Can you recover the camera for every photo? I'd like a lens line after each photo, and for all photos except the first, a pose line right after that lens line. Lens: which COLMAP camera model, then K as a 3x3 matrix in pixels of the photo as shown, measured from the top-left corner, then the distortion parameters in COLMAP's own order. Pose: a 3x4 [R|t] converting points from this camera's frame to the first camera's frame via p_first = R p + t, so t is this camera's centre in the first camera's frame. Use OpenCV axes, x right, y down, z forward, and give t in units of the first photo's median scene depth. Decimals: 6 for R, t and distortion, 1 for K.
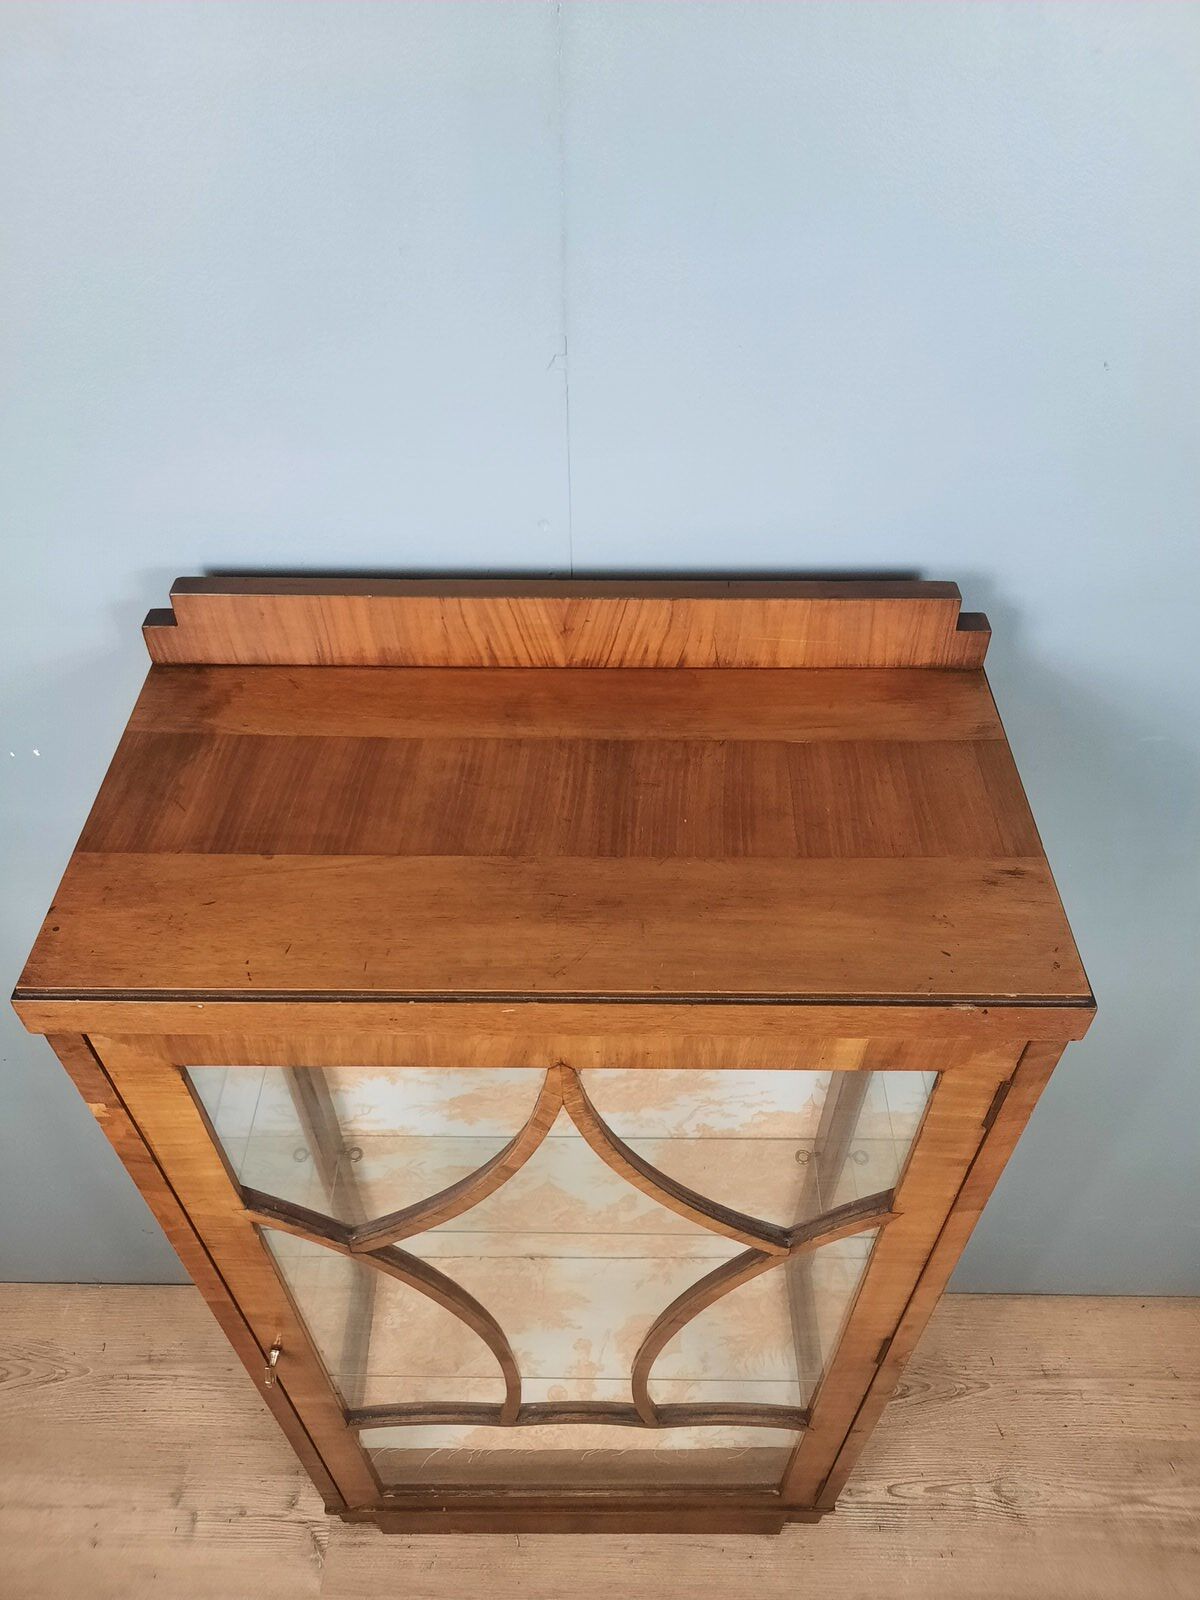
lens RADIAL K [[1209.3, 0, 600.0], [0, 1209.3, 805.8], [0, 0, 1]] dist [0.021401, -0.034076]
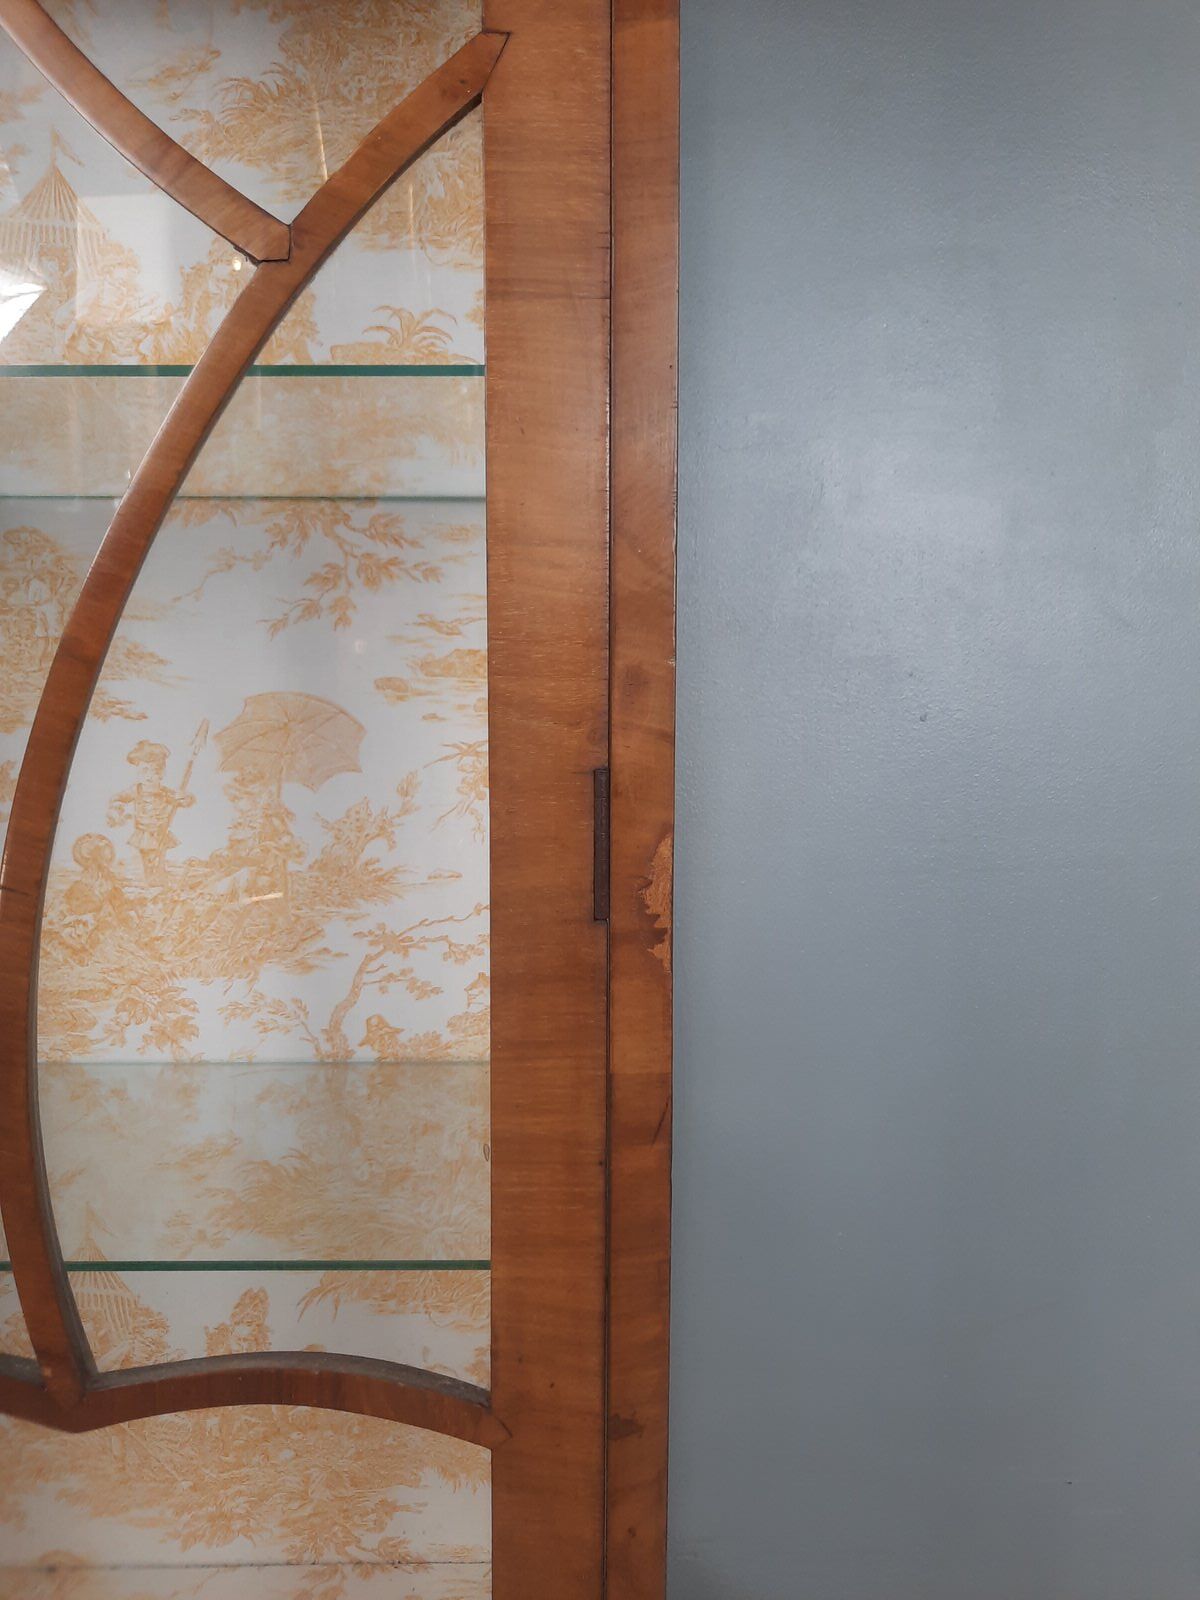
lens RADIAL K [[1209.3, 0, 603.5], [0, 1209.3, 800.5], [0, 0, 1]] dist [0.021401, -0.034076]
pose [[0.999821, 0.003487, 0.018611, 0.170574], [0.009533, 0.756573, -0.653840, 0.529539], [-0.016361, 0.653900, 0.756404, 0.517124]]
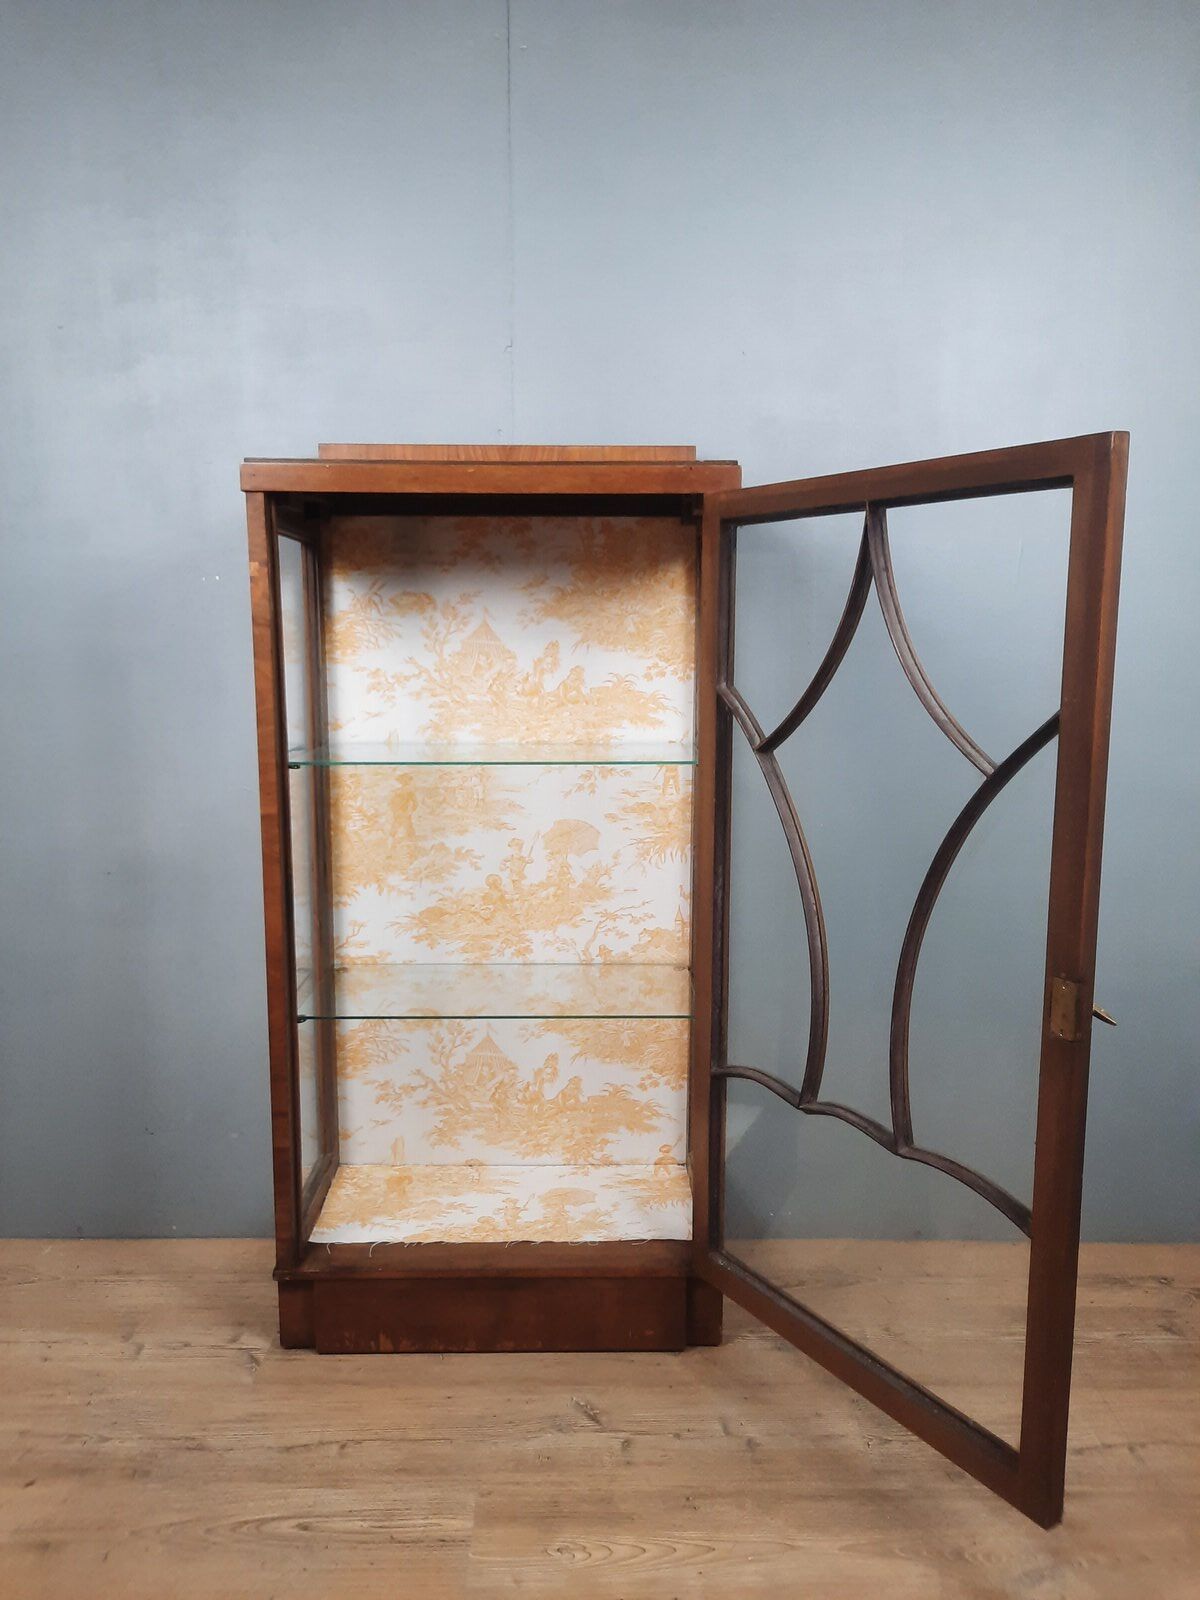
lens RADIAL K [[1209.3, 0, 591.7], [0, 1209.3, 787.8], [0, 0, 1]] dist [0.021401, -0.034076]
pose [[0.999994, 0.002001, 0.002987, 0.065412], [0.000297, 0.782015, -0.623260, 0.944833], [-0.003584, 0.623256, 0.782009, -0.163273]]
